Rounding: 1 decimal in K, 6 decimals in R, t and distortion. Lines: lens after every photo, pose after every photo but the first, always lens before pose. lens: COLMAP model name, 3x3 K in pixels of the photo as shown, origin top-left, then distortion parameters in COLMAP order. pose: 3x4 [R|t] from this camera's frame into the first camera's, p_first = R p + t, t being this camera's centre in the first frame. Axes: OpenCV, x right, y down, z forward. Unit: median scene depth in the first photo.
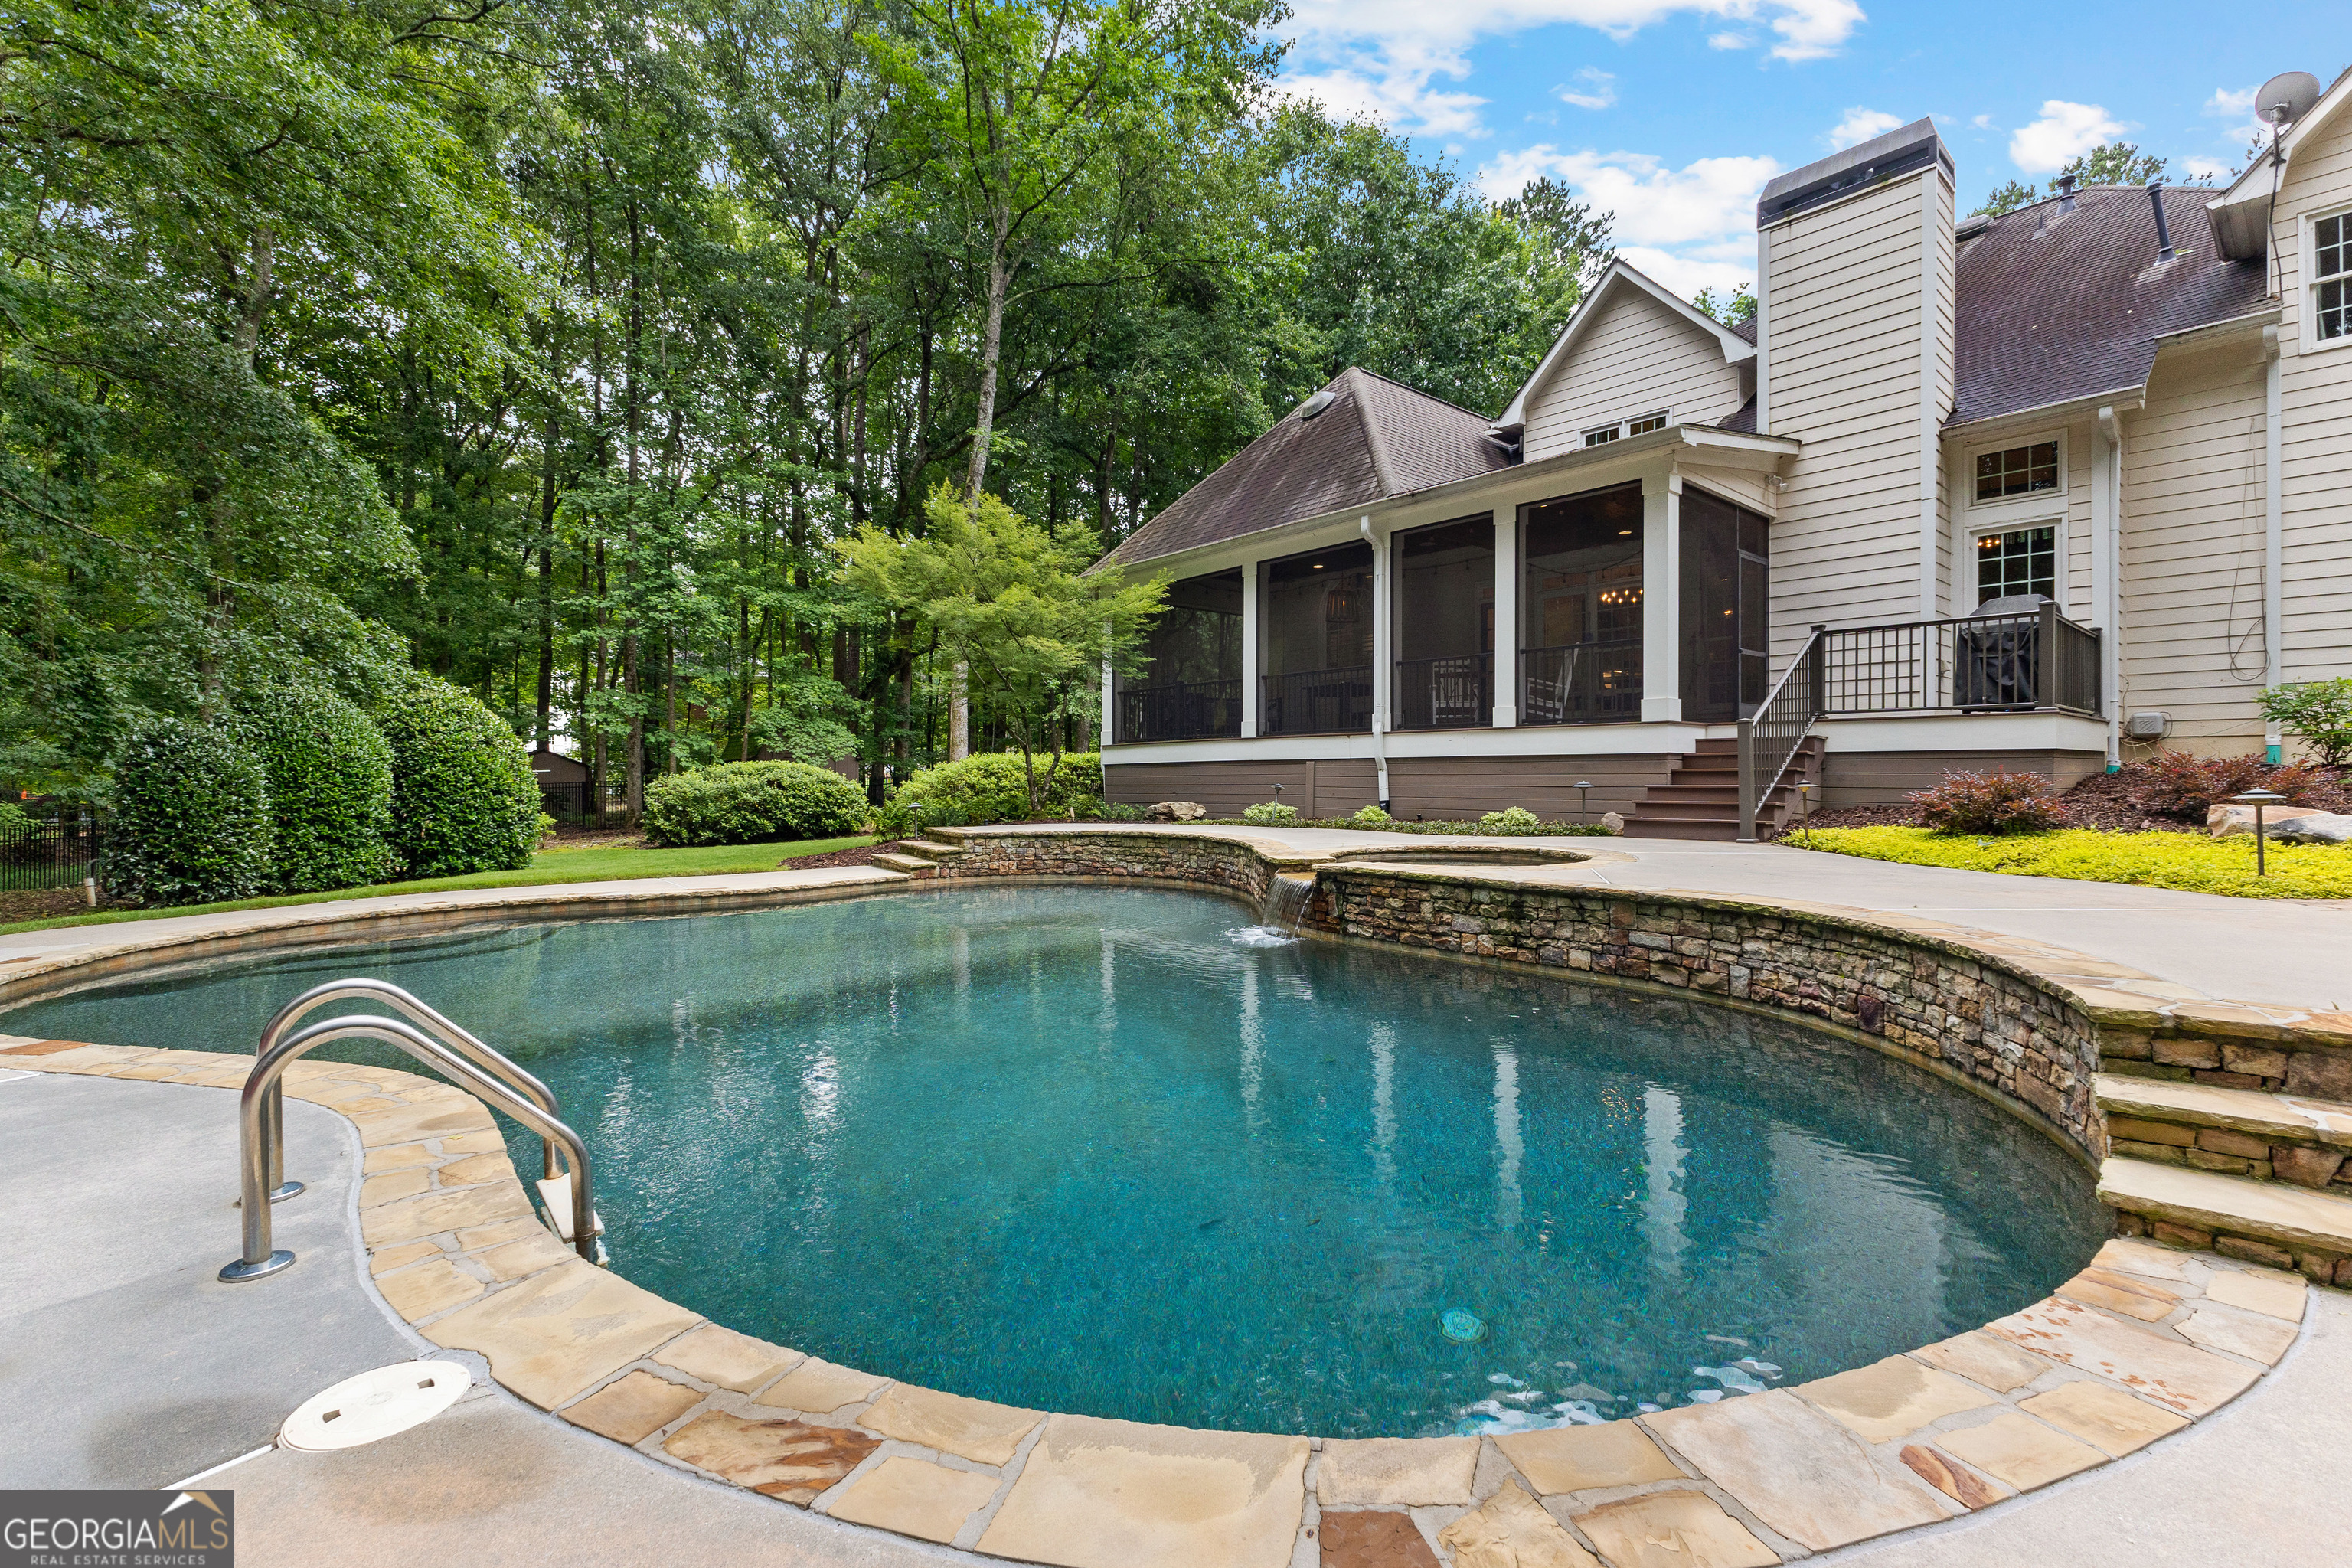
lens RADIAL K [[999.9, 0, 1242.4], [0, 999.9, 781.8], [0, 0, 1]] dist [0.007719, -0.000678]
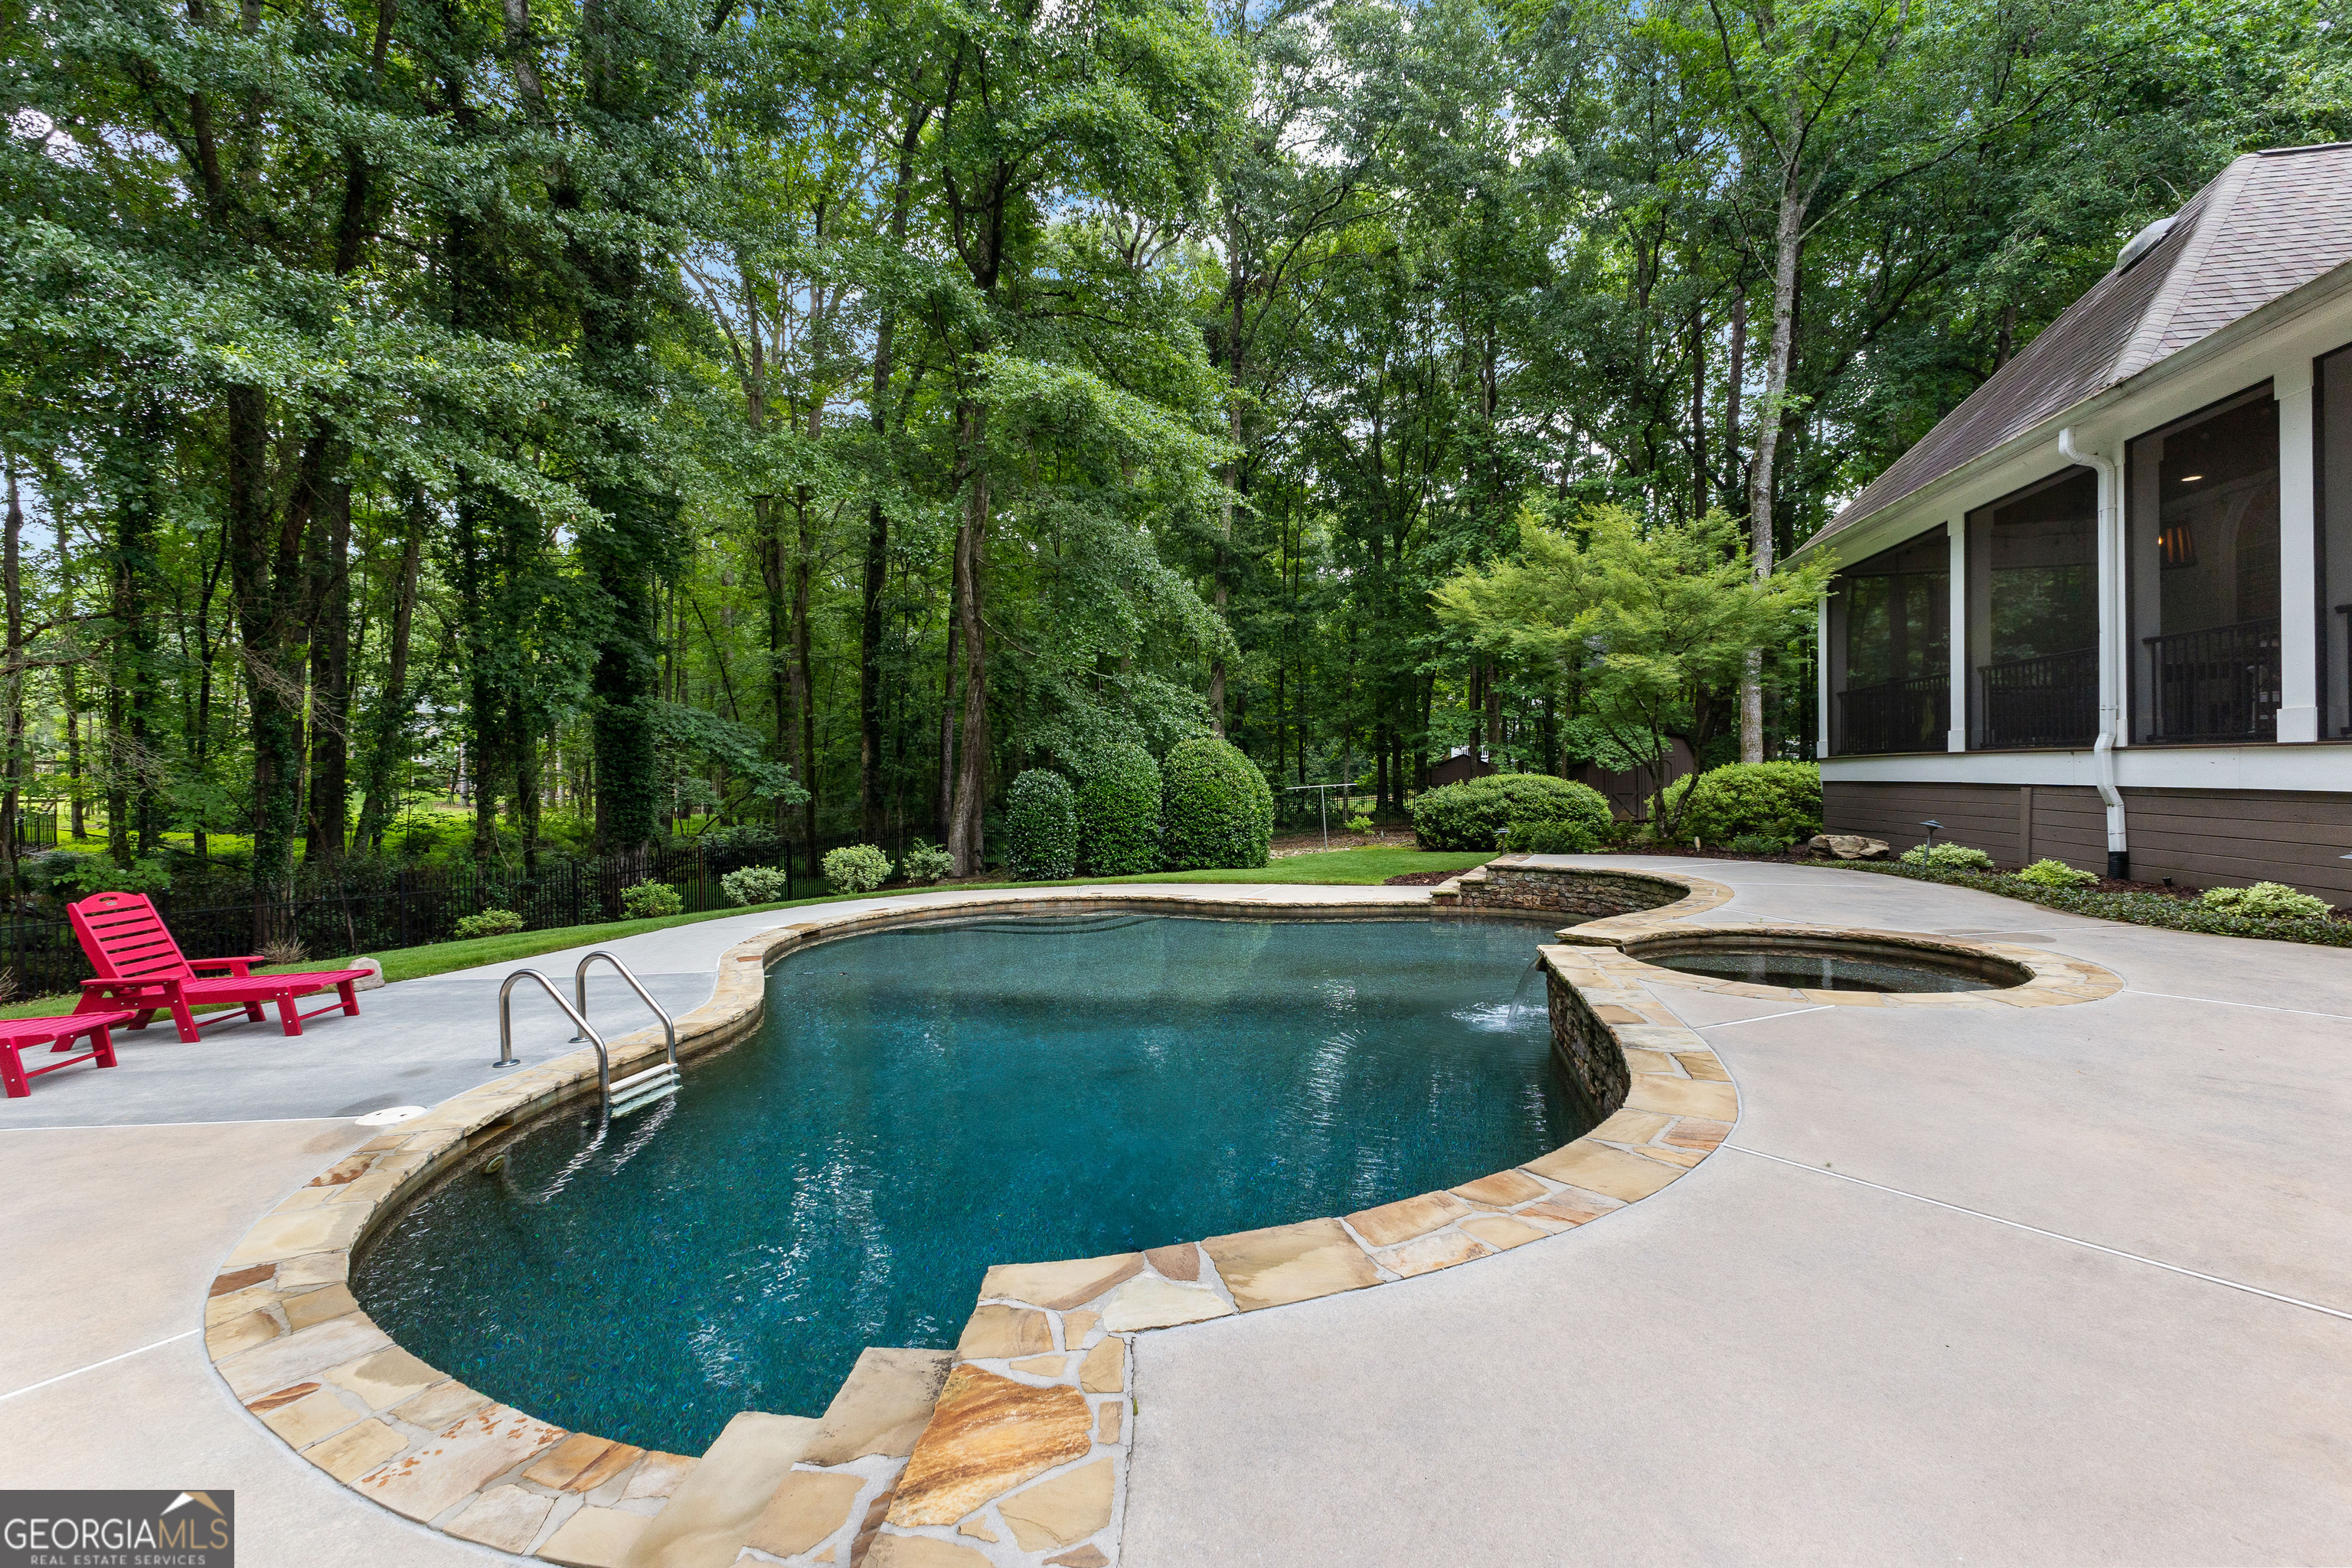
lens RADIAL K [[999.9, 0, 1194.1], [0, 999.9, 786.4], [0, 0, 1]] dist [0.007719, -0.000678]
pose [[0.618759, 0.003685, -0.785572, 0.311082], [0.003417, 0.999967, 0.007382, -0.033899], [0.785573, -0.007252, 0.618726, 0.123565]]
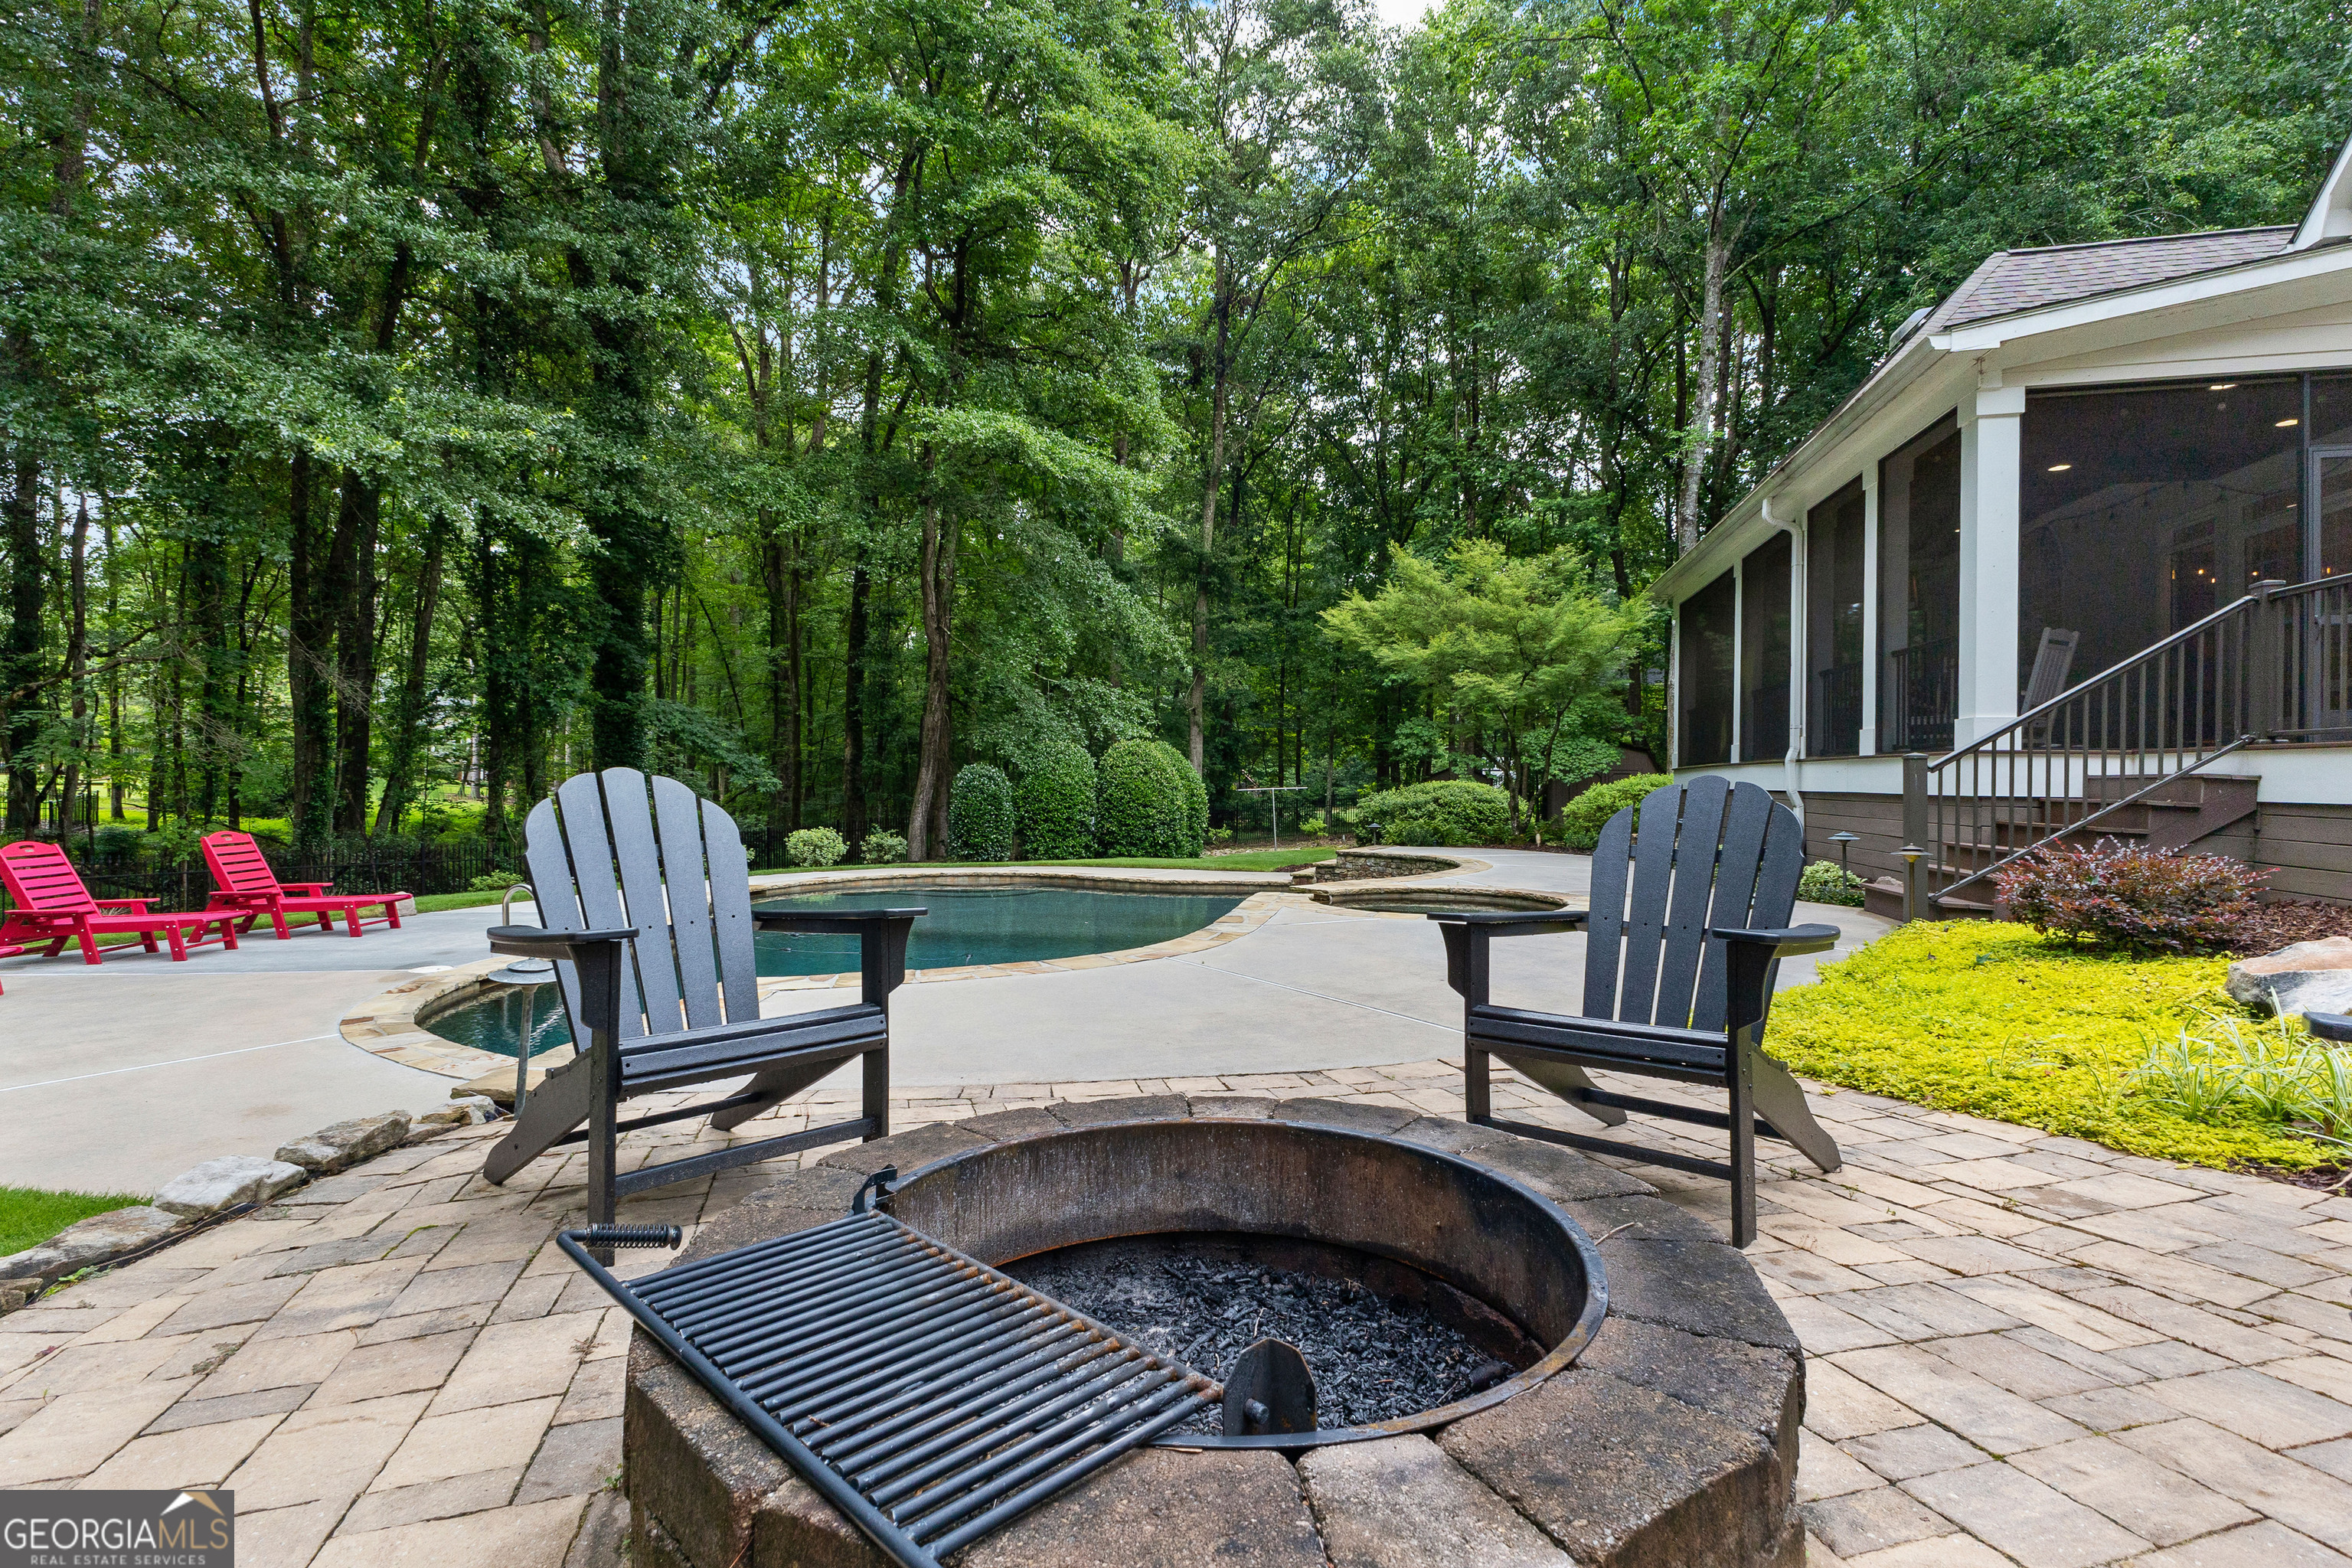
lens RADIAL K [[999.9, 0, 1167.3], [0, 999.9, 784.1], [0, 0, 1]] dist [0.007719, -0.000678]
pose [[0.598559, 0.010048, -0.801016, 0.494187], [-0.015560, 0.999879, 0.000915, -0.023728], [0.800927, 0.011917, 0.598643, 0.113850]]
